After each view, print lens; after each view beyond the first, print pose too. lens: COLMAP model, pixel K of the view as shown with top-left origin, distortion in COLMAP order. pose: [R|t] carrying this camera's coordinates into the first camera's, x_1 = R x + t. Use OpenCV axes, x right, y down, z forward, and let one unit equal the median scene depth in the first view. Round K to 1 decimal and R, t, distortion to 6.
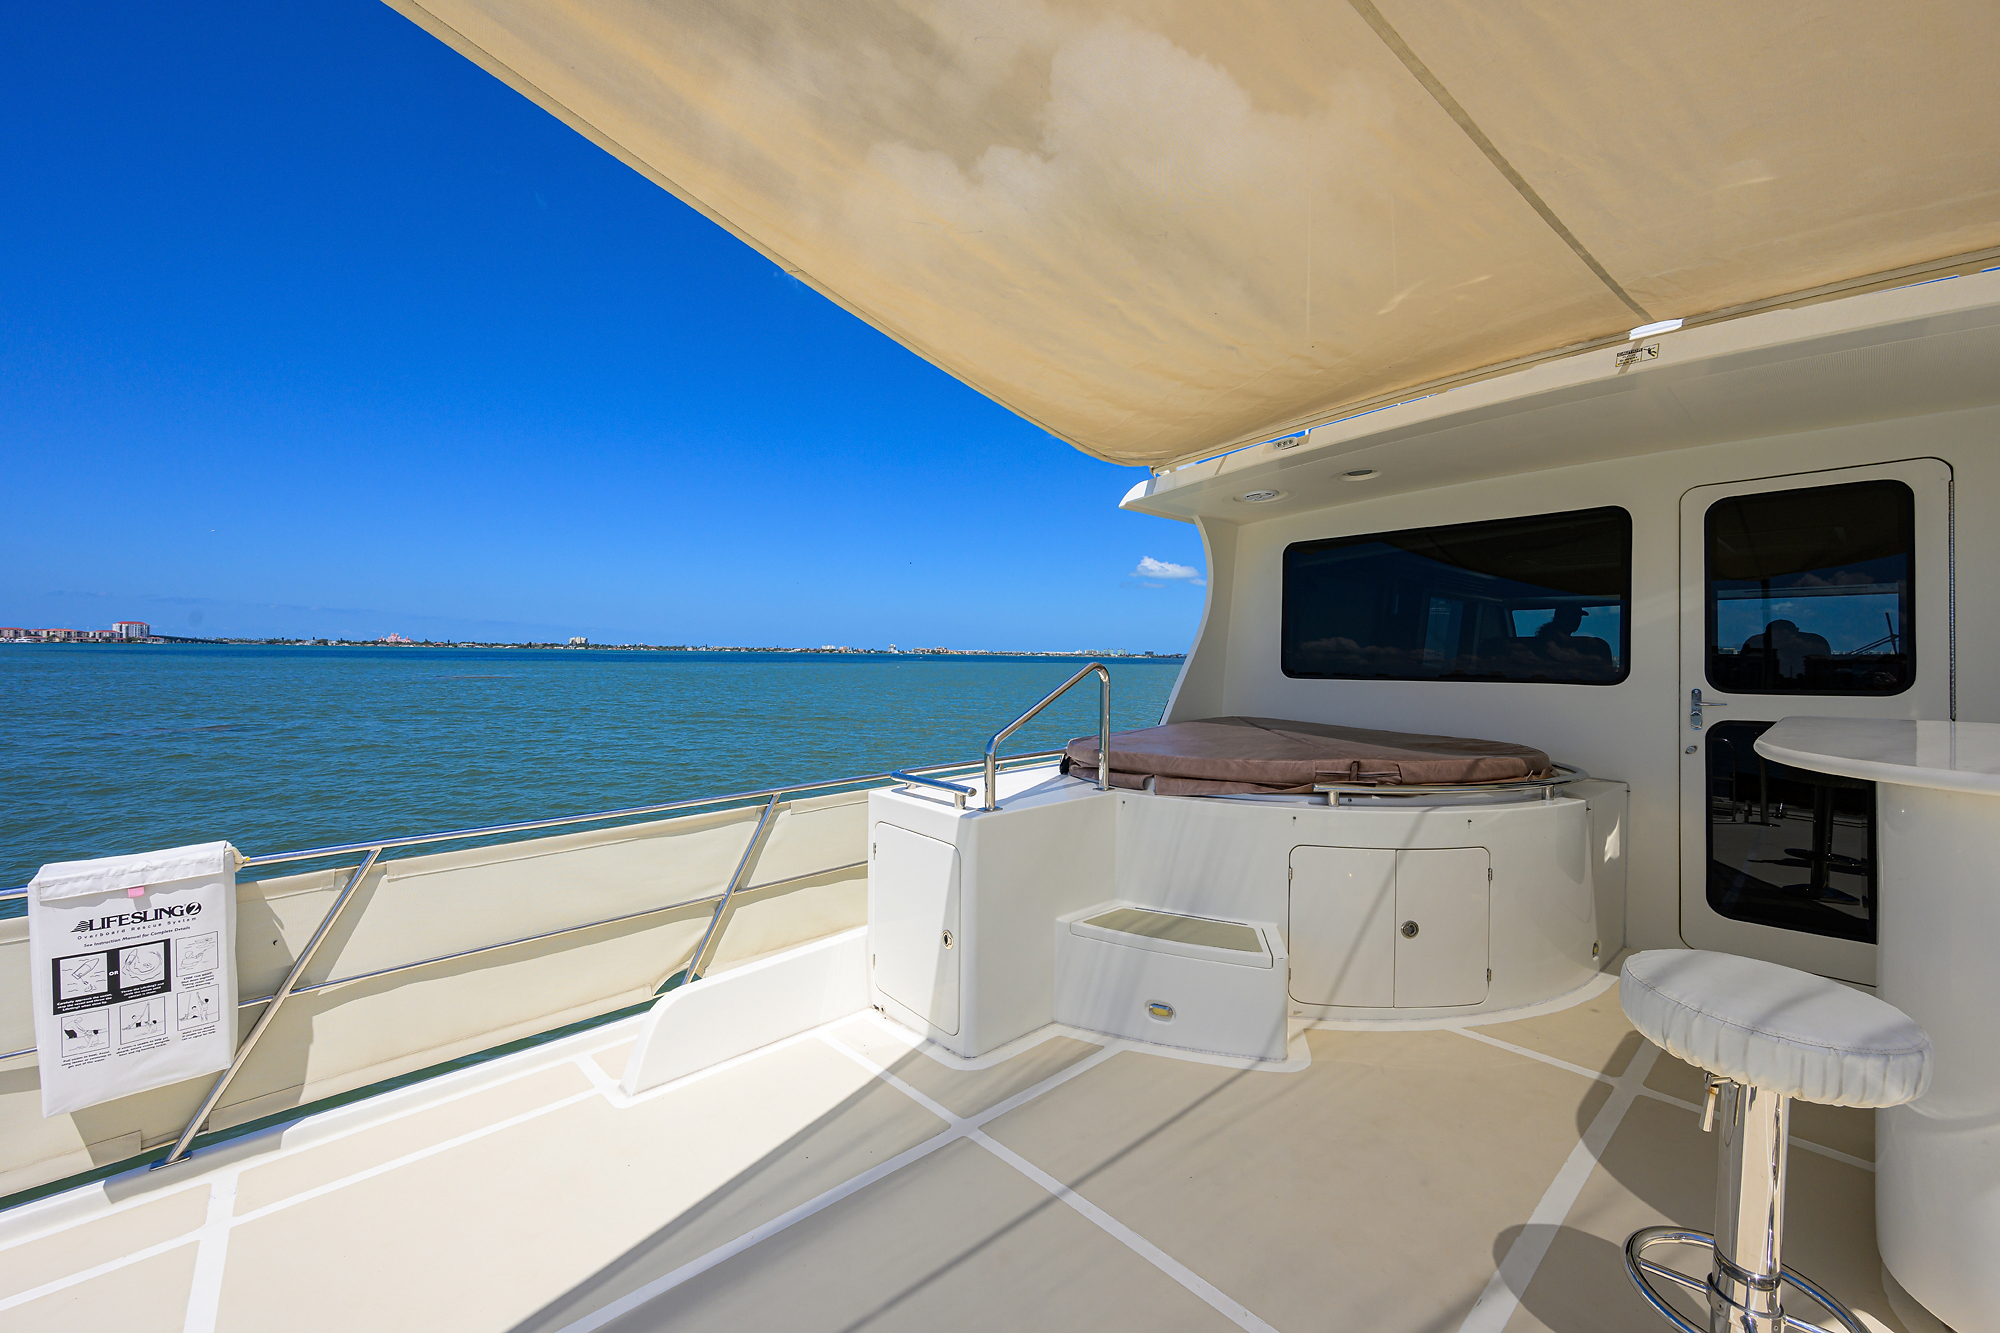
lens RADIAL K [[783.0, 0, 992.1], [0, 783.0, 659.2], [0, 0, 1]] dist [-0.001801, 0.000013]
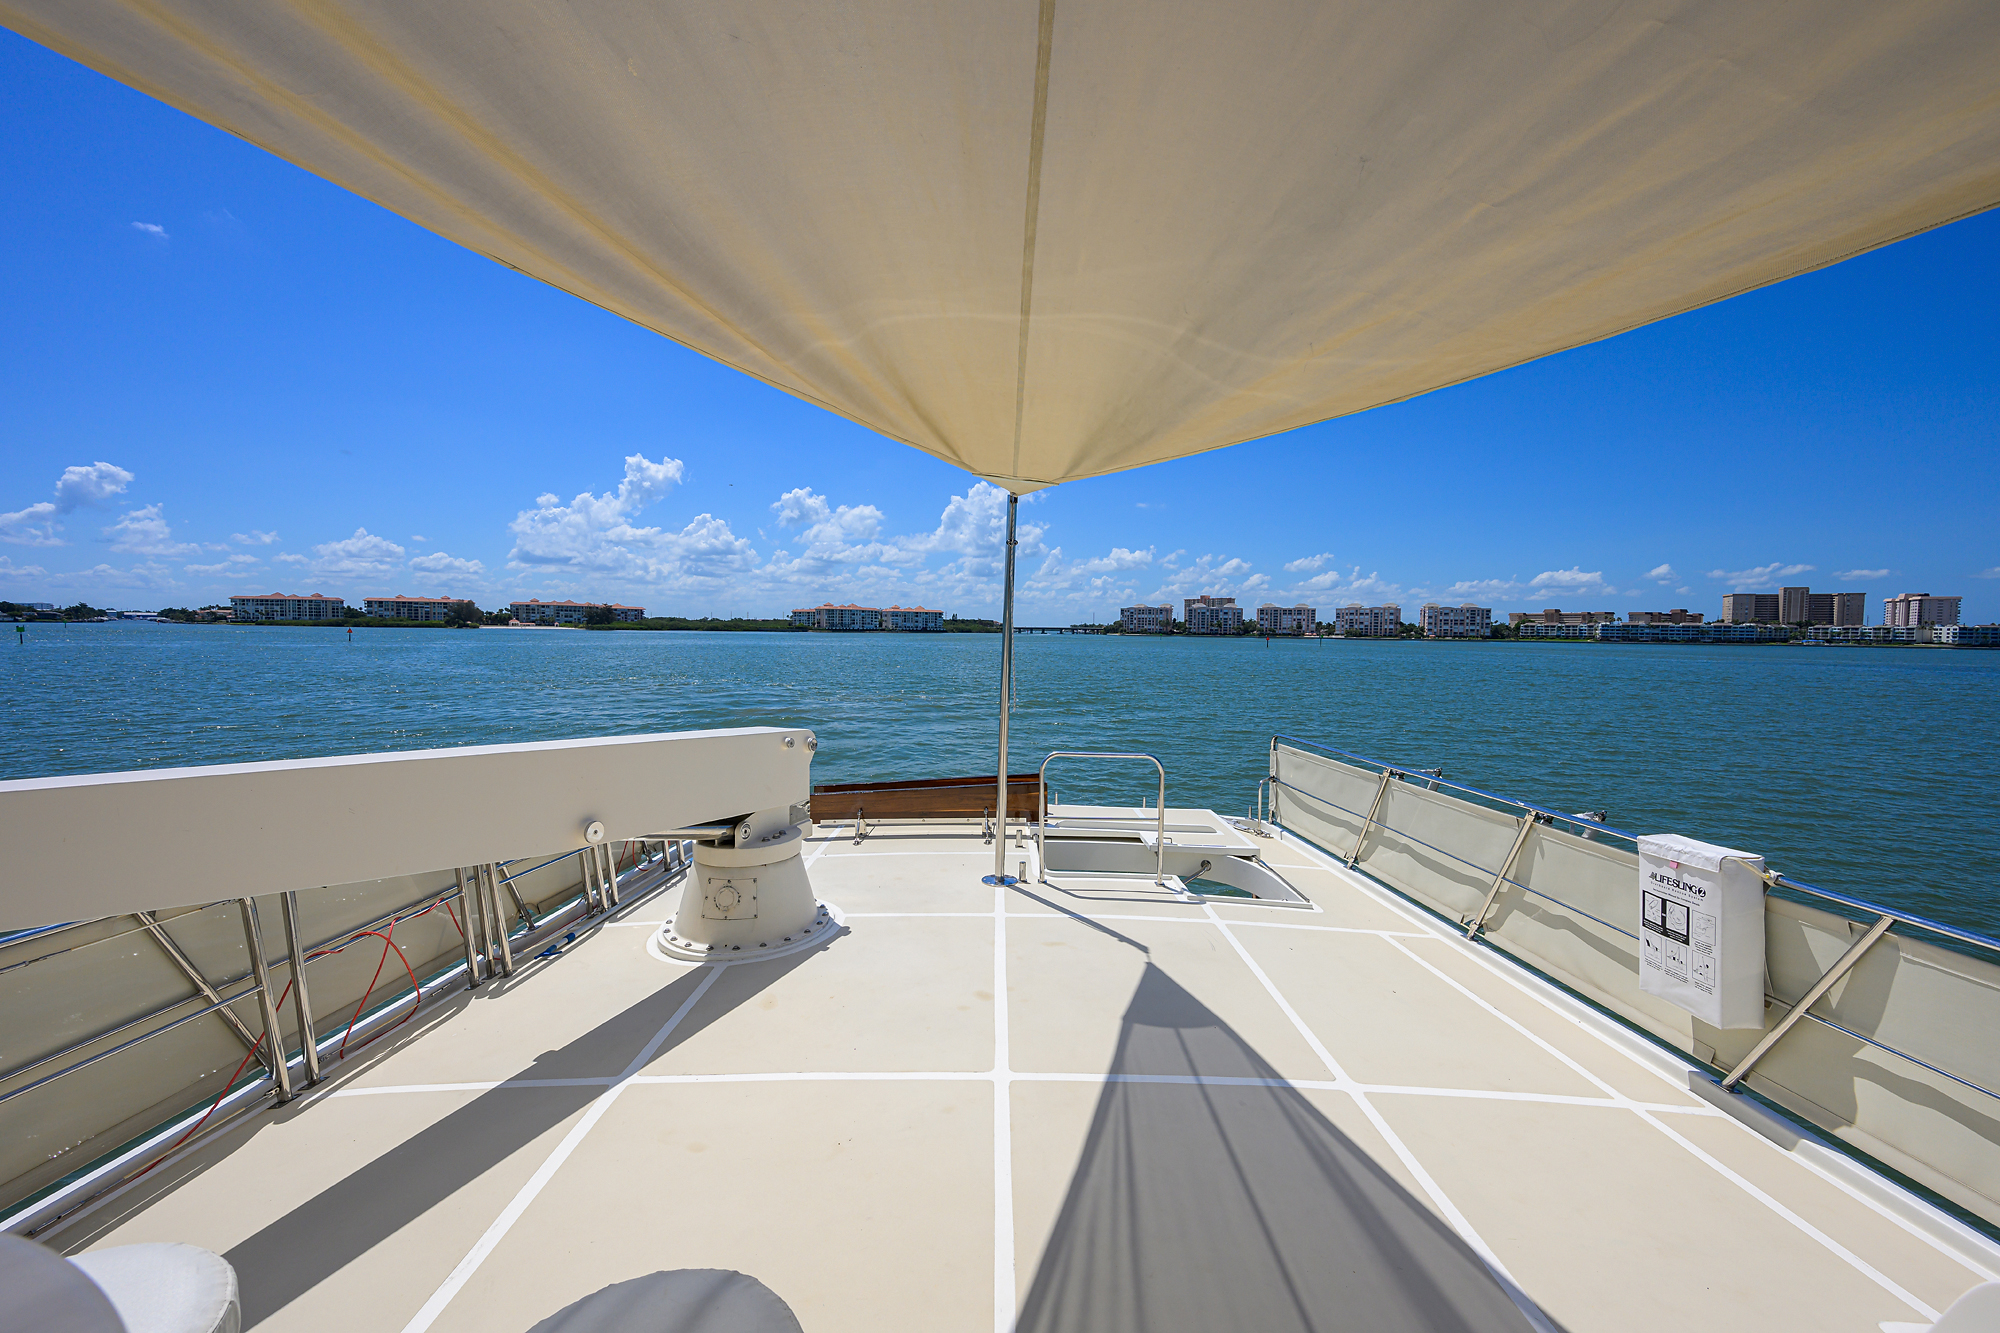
lens RADIAL K [[783.0, 0, 1011.3], [0, 783.0, 661.3], [0, 0, 1]] dist [-0.001801, 0.000013]
pose [[-0.646675, 0.009788, -0.762703, 0.558082], [-0.028126, 0.998932, 0.036667, -0.067672], [0.762247, 0.045163, -0.645709, 0.694926]]
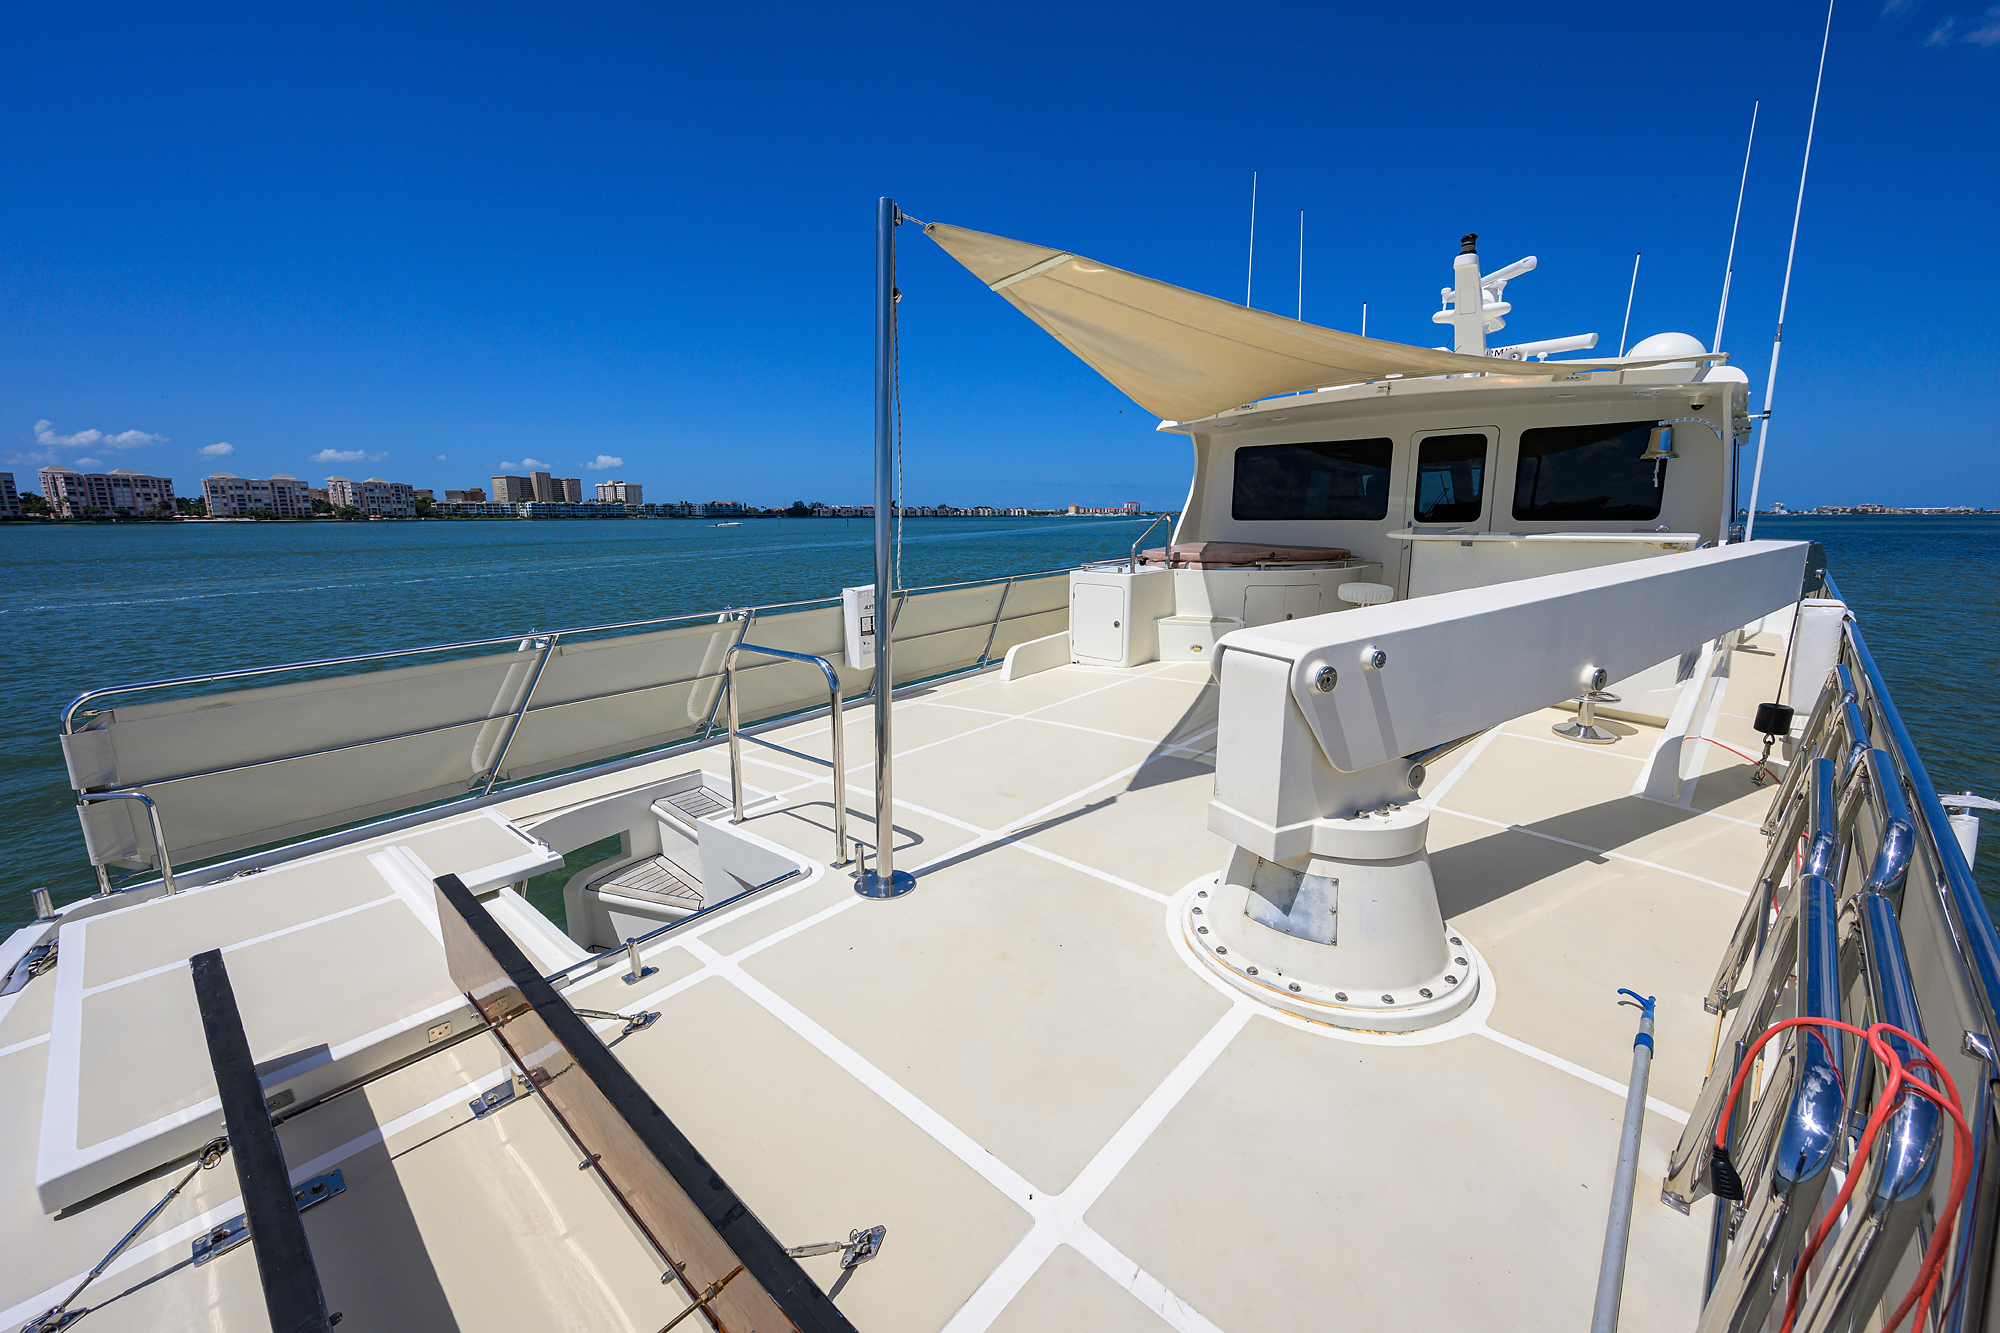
lens RADIAL K [[783.0, 0, 1000.7], [0, 783.0, 660.5], [0, 0, 1]] dist [-0.001801, 0.000013]
pose [[0.991750, -0.037845, 0.122472, -0.707902], [0.014605, 0.982564, 0.185349, -0.003330], [-0.127351, -0.182031, 0.975011, -1.376792]]
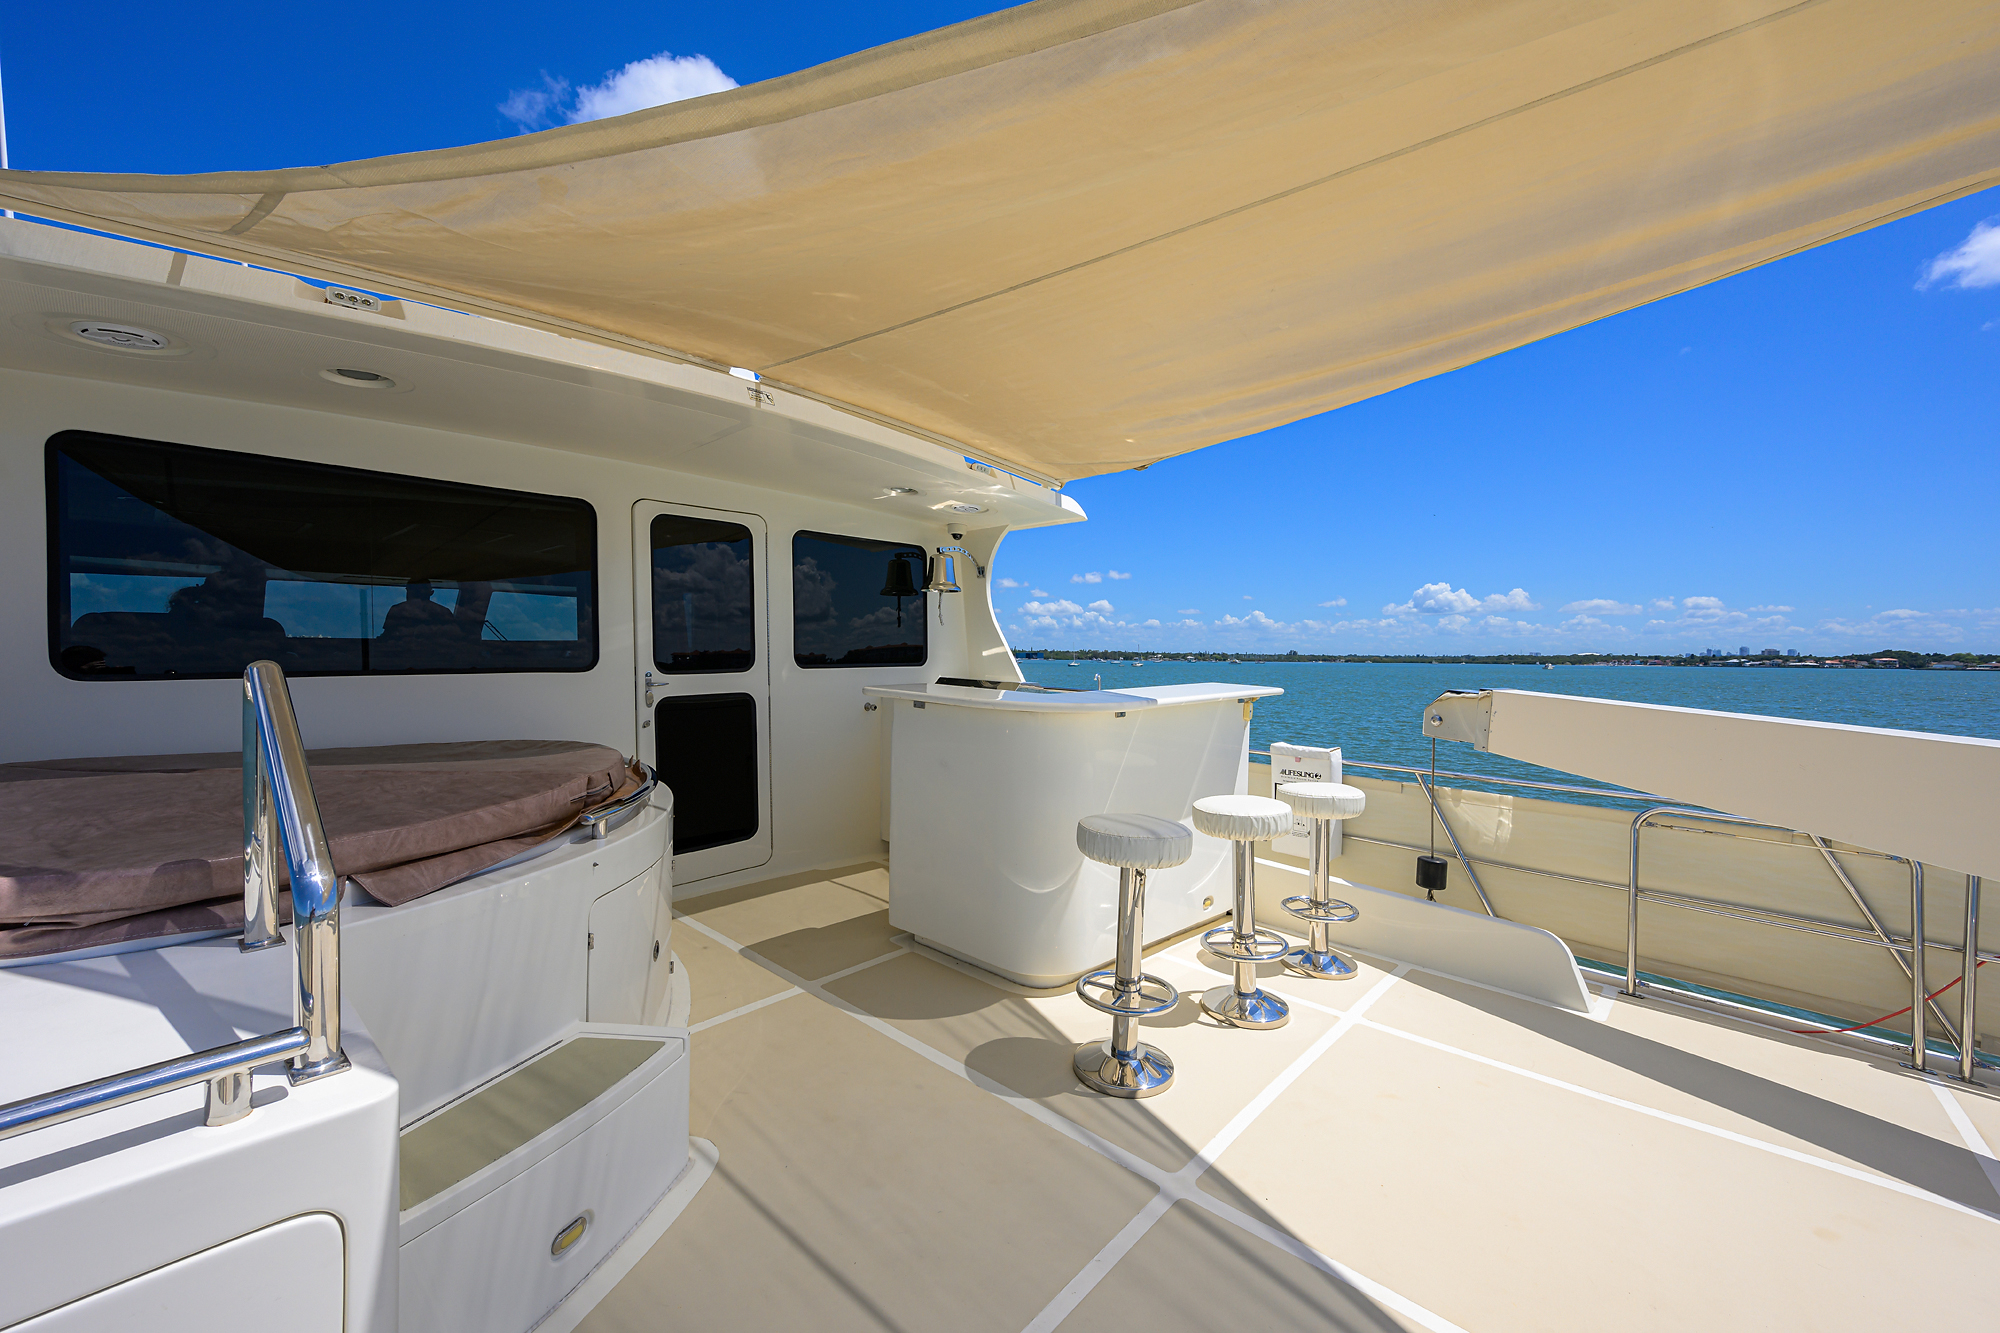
lens RADIAL K [[783.0, 0, 1007.9], [0, 783.0, 668.2], [0, 0, 1]] dist [-0.001801, 0.000013]
pose [[-0.130569, -0.027724, 0.991052, -0.384605], [-0.004786, 0.999615, 0.027333, -0.003240], [-0.991428, -0.001175, -0.130651, 0.700128]]
